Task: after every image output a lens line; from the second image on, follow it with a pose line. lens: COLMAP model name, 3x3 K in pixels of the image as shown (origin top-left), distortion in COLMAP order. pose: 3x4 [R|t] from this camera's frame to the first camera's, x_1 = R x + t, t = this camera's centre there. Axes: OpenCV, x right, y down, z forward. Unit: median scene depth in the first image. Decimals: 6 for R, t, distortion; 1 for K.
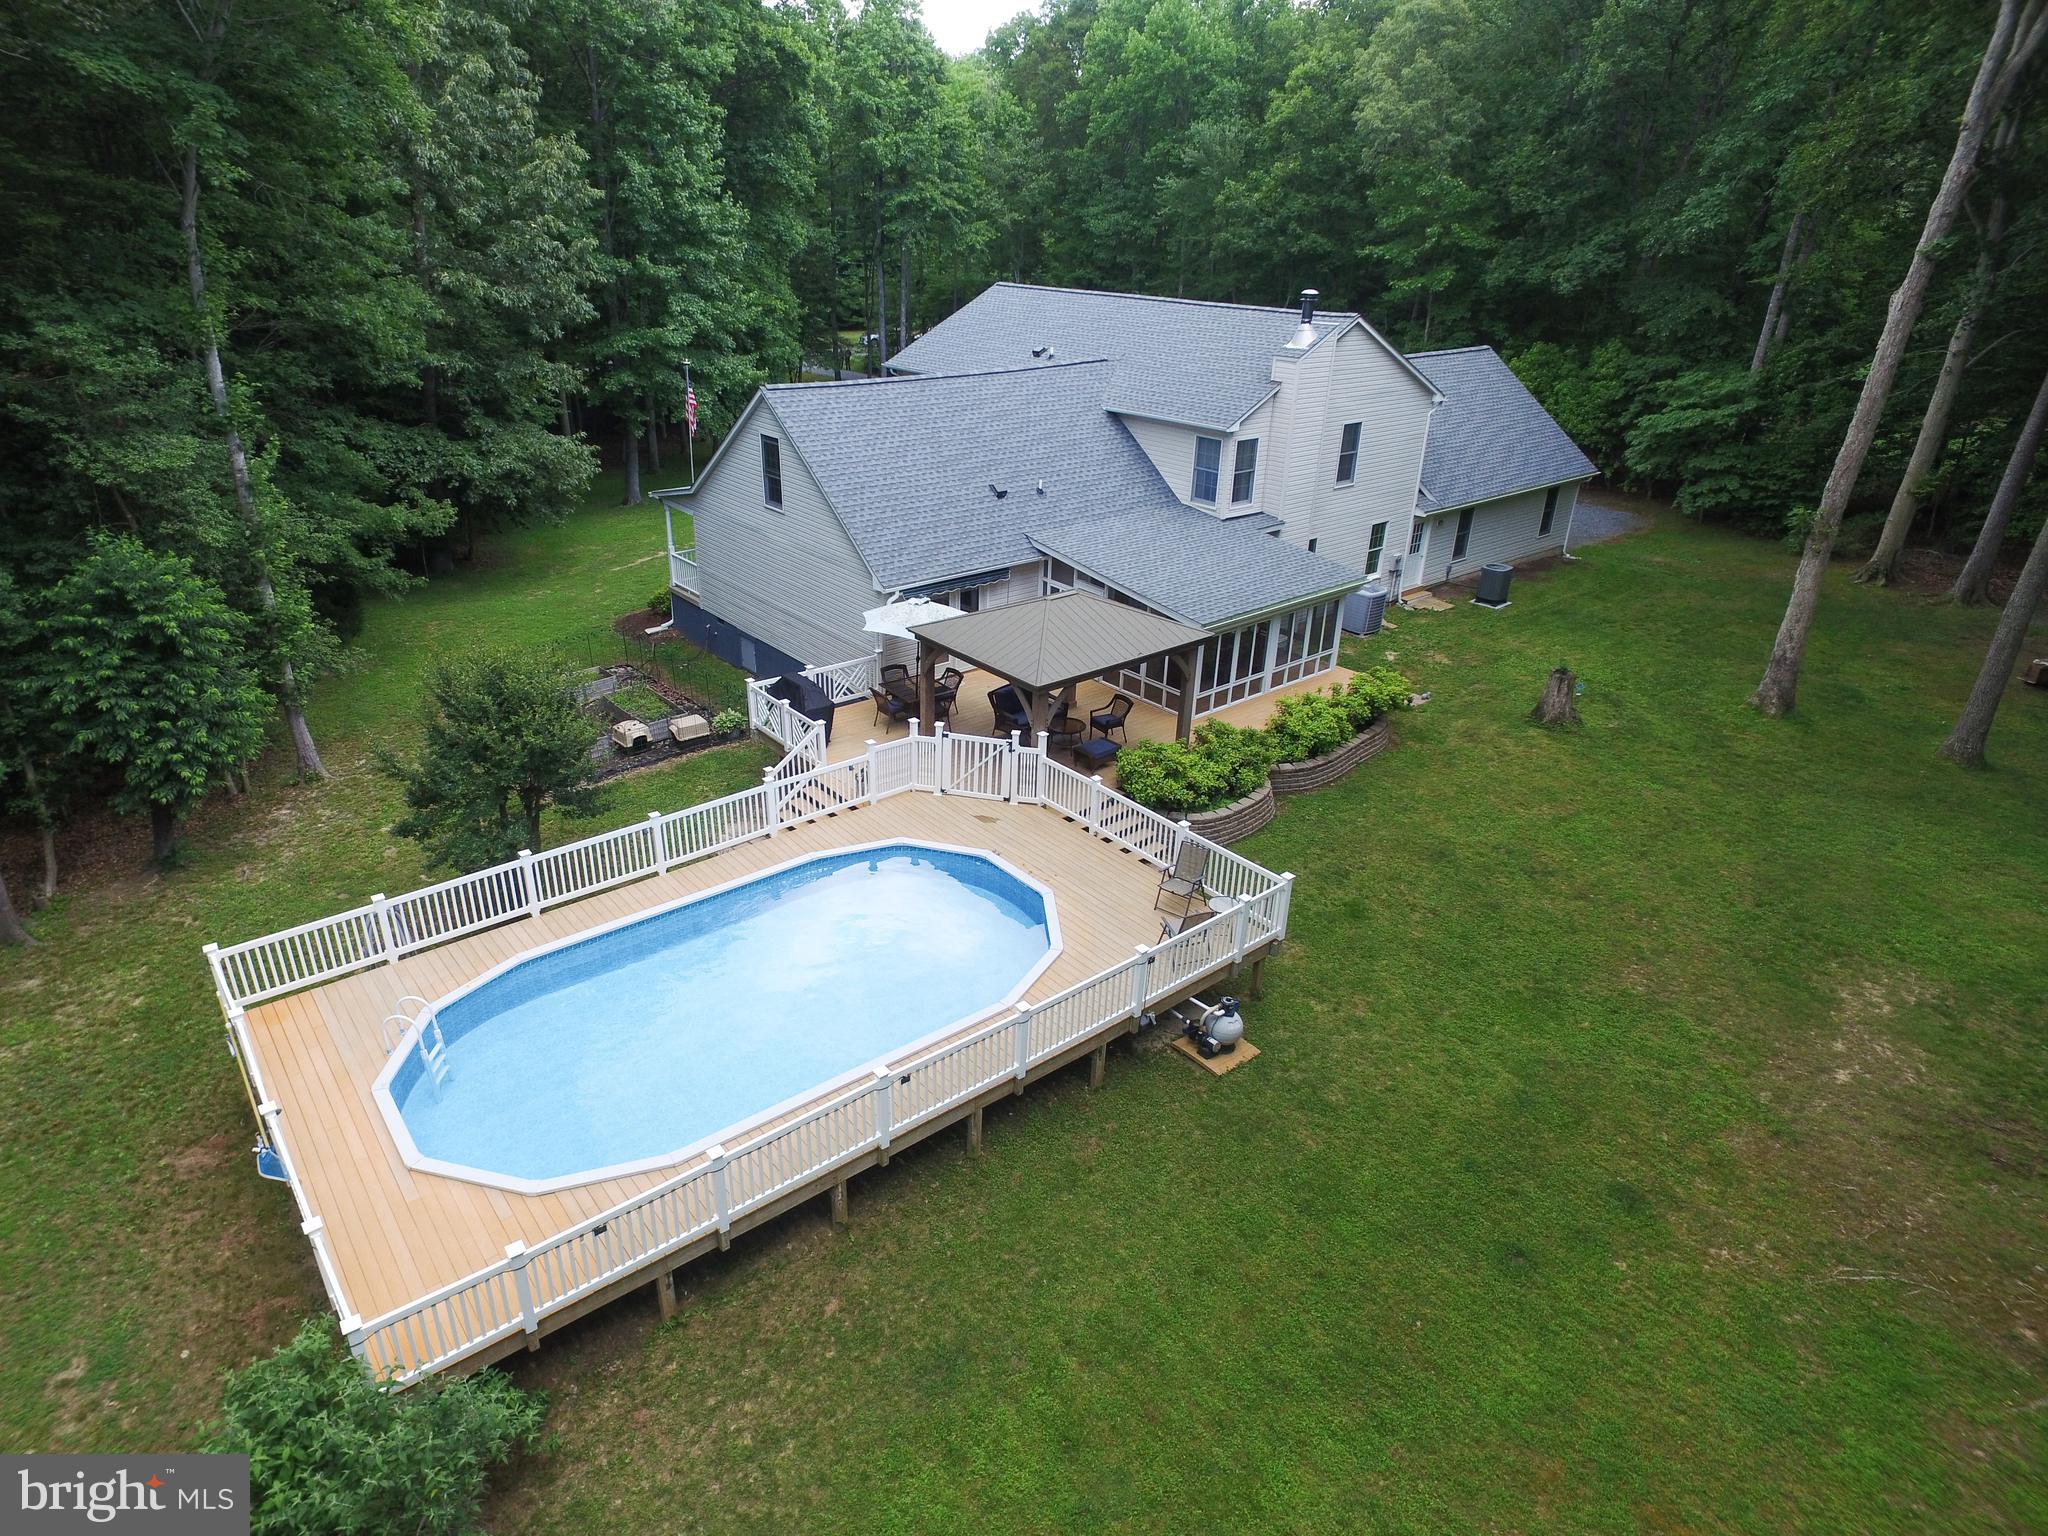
lens RADIAL K [[1187.8, 0, 966.1], [0, 1187.8, 767.2], [0, 0, 1]] dist [-0.018794, 0.027705]
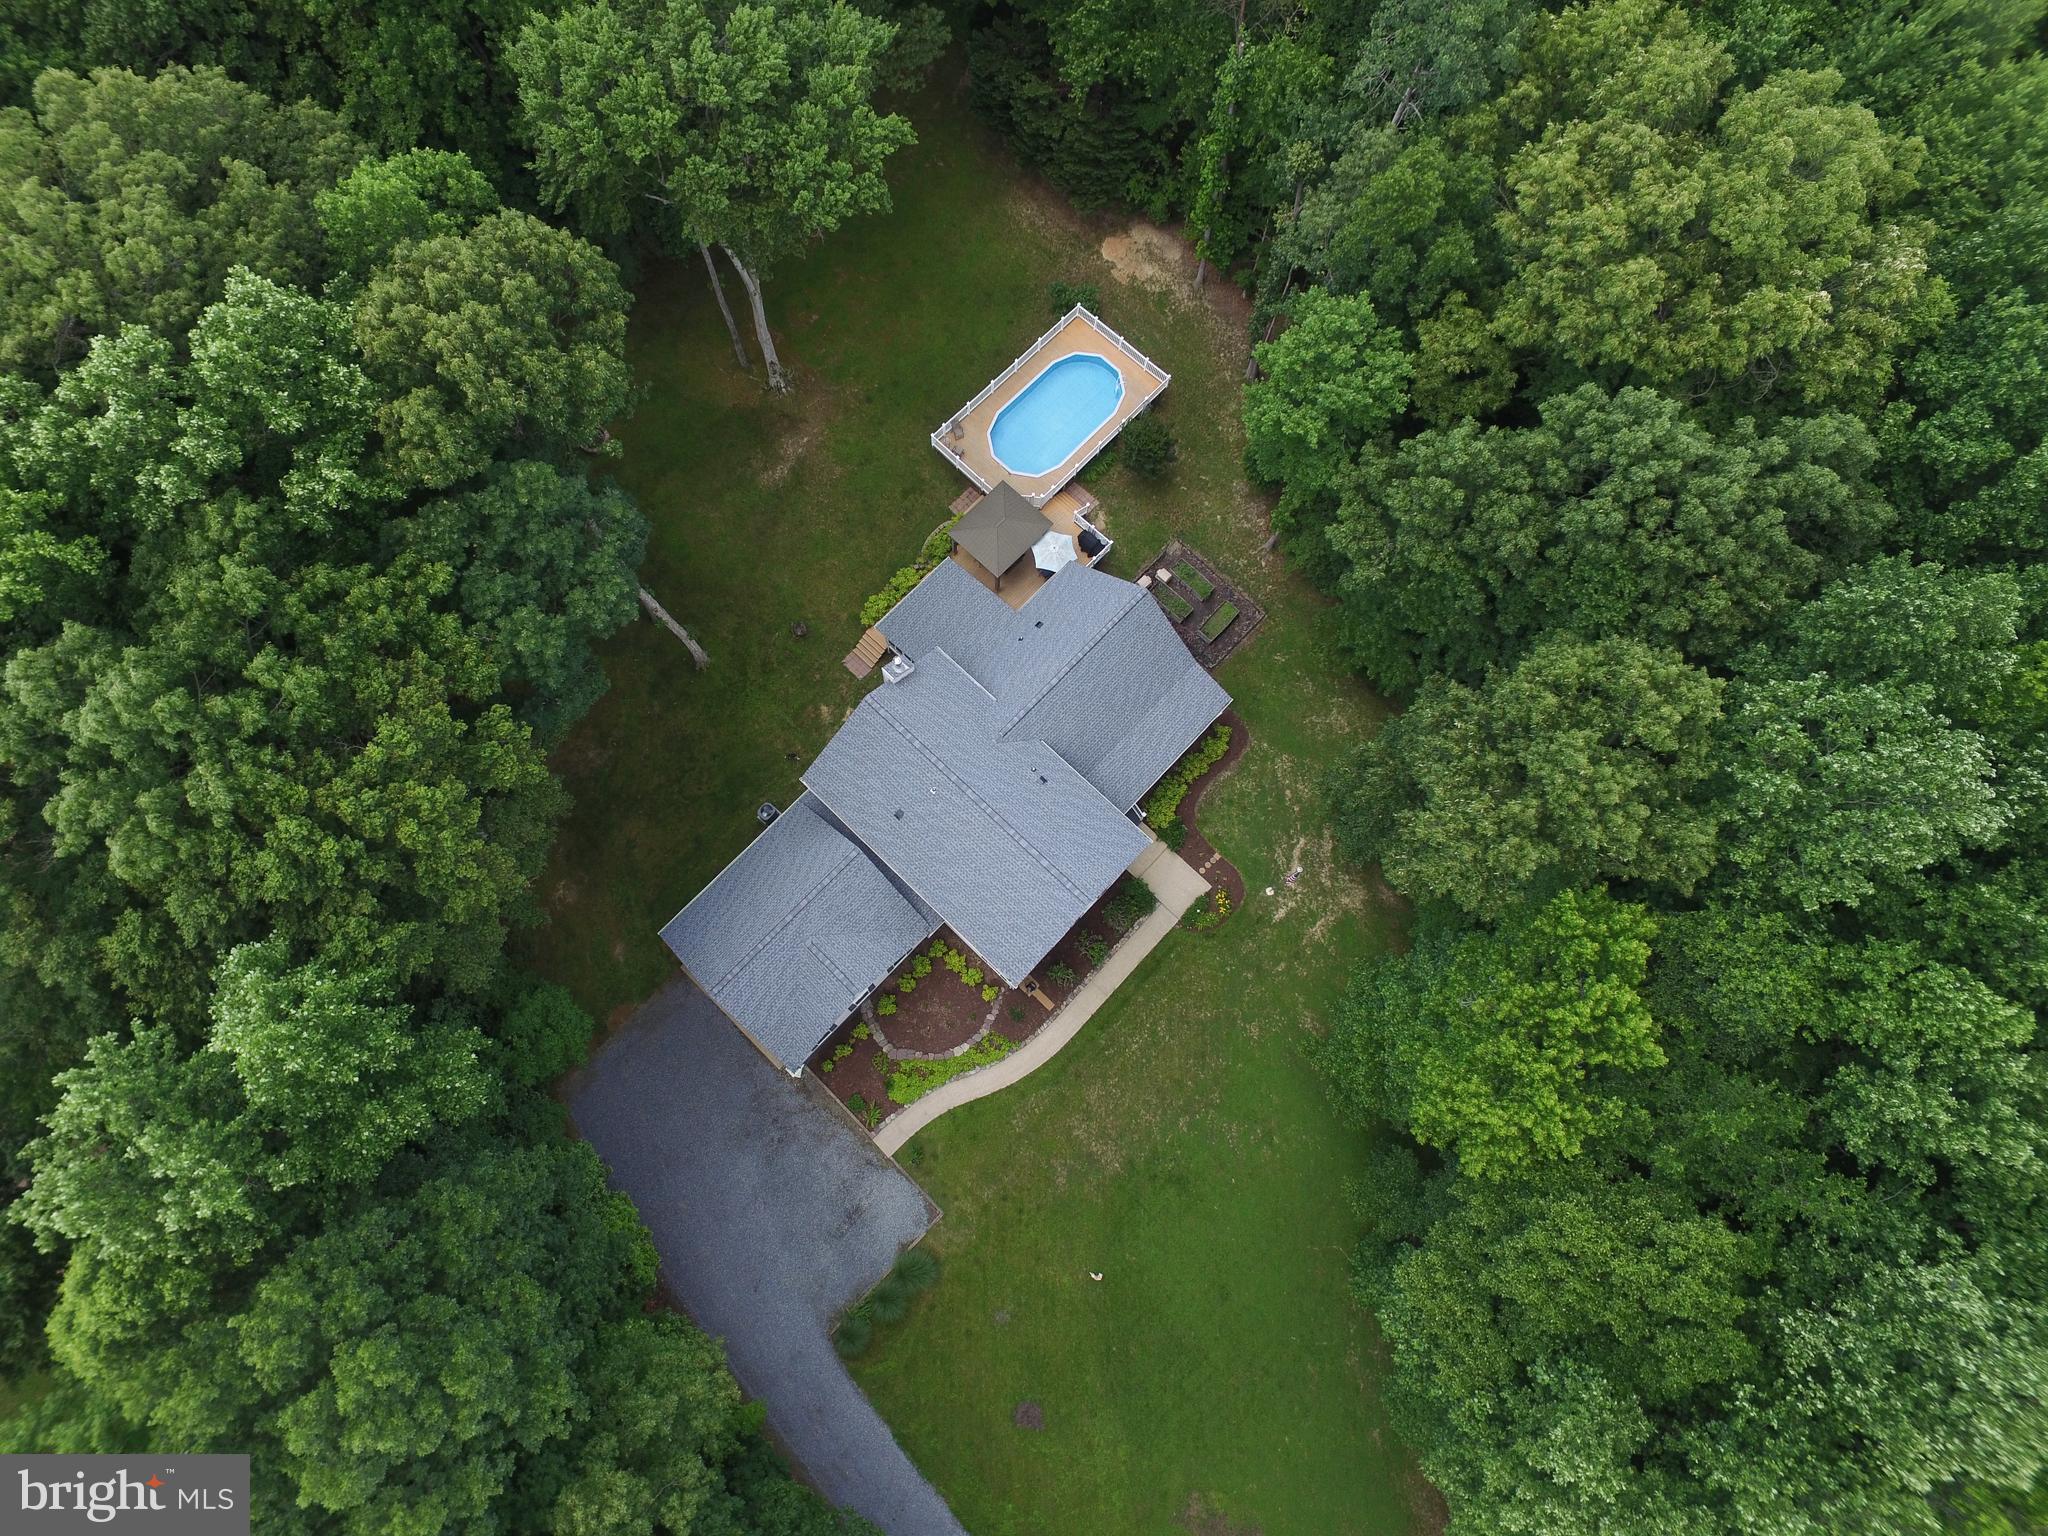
lens RADIAL K [[1178.8, 0, 964.5], [0, 1178.8, 769.7], [0, 0, 1]] dist [-0.016497, -0.000458]
pose [[-0.990686, 0.127667, -0.047362, 0.318388], [-0.066977, -0.154026, 0.985794, -2.570915], [0.118558, 0.979784, 0.161142, 0.951534]]
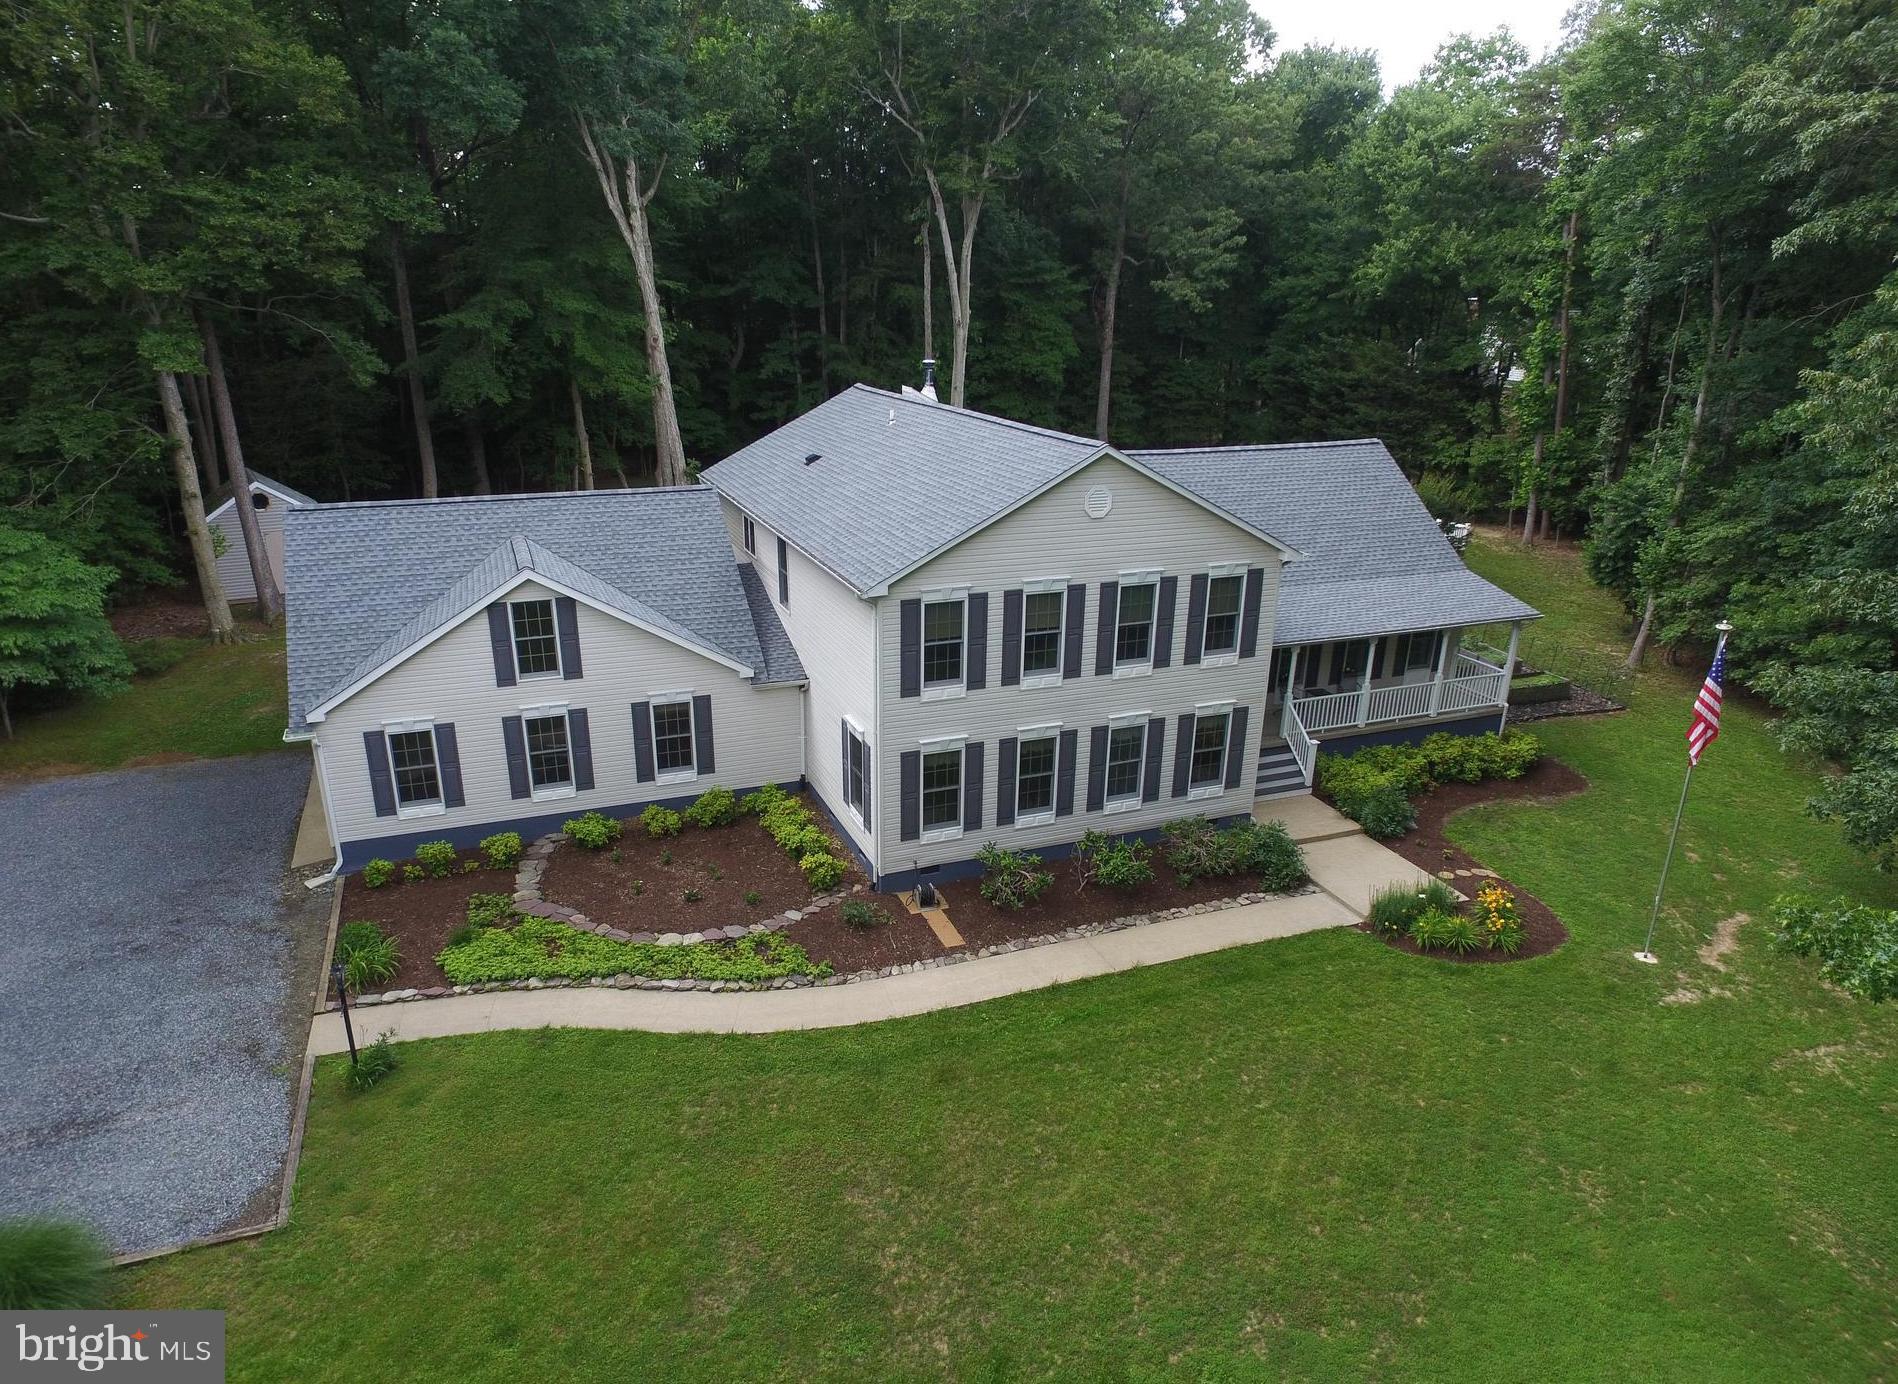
lens RADIAL K [[1190.1, 0, 907.7], [0, 1190.1, 742.6], [0, 0, 1]] dist [-0.016360, 0.026753]
pose [[-0.953206, -0.126881, 0.274408, -0.080830], [0.111840, 0.695283, 0.709981, -1.083805], [-0.280874, 0.707448, -0.648557, 2.250246]]
